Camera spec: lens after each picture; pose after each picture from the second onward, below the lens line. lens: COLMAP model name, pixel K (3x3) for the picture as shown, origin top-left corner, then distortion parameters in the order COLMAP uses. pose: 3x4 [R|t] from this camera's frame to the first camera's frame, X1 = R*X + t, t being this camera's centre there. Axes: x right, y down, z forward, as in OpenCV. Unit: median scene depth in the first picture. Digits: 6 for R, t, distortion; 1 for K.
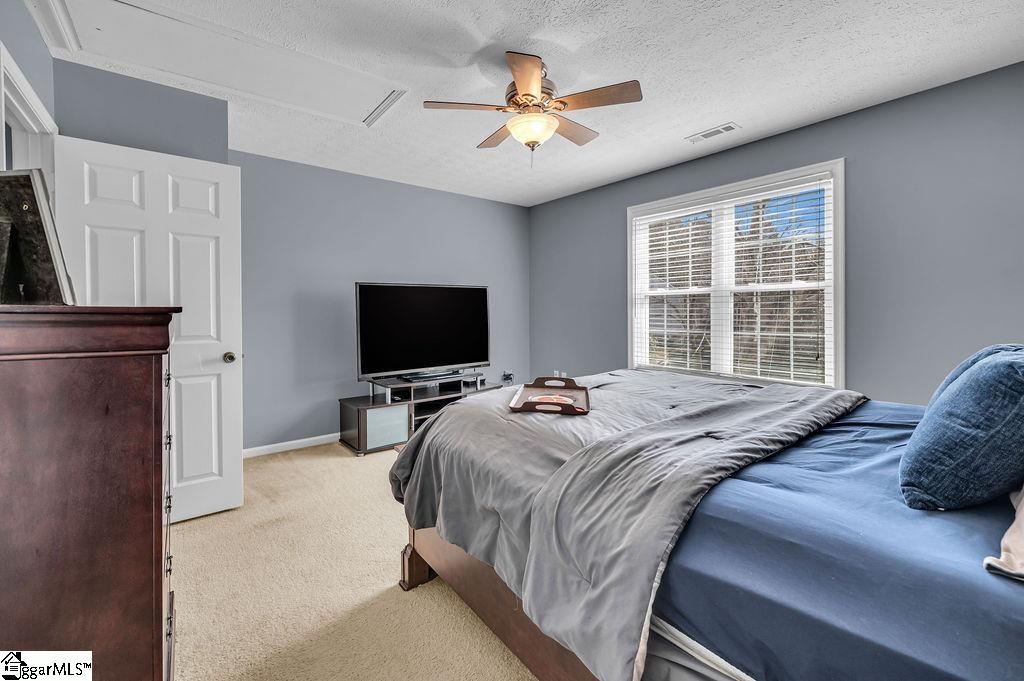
lens RADIAL K [[431.5, 0, 508.2], [0, 431.5, 320.8], [0, 0, 1]] dist [0.001897, 0.000131]
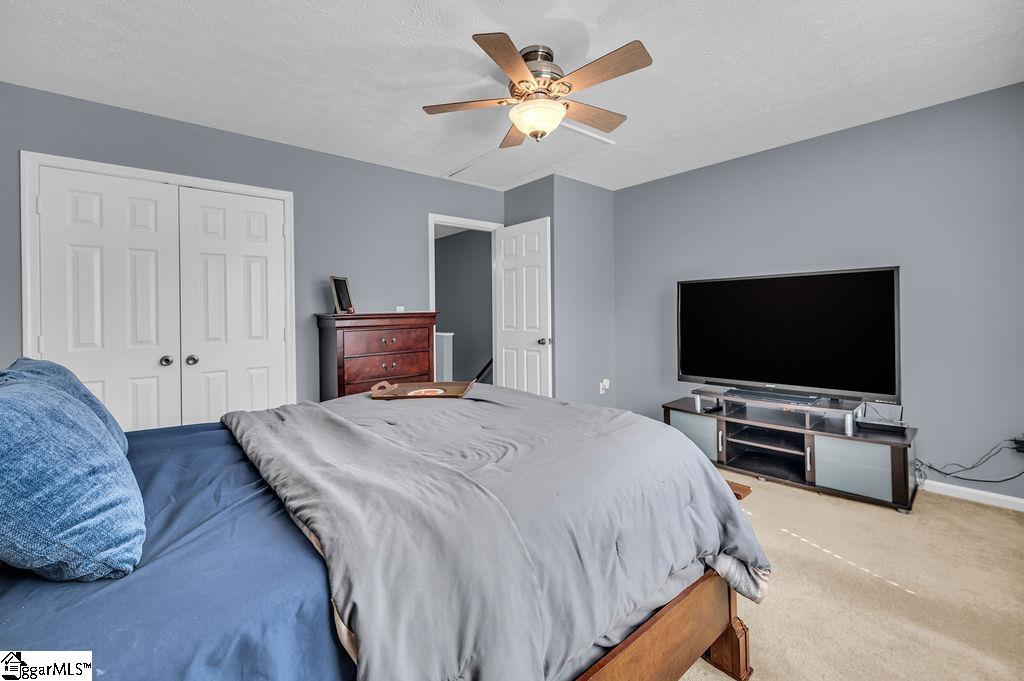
lens RADIAL K [[431.5, 0, 508.2], [0, 431.5, 320.8], [0, 0, 1]] dist [0.001897, 0.000131]
pose [[0.053187, 0.008221, -0.998551, 0.621272], [-0.017098, 0.999827, 0.007321, 0.000264], [0.998438, 0.016683, 0.053318, 0.557321]]
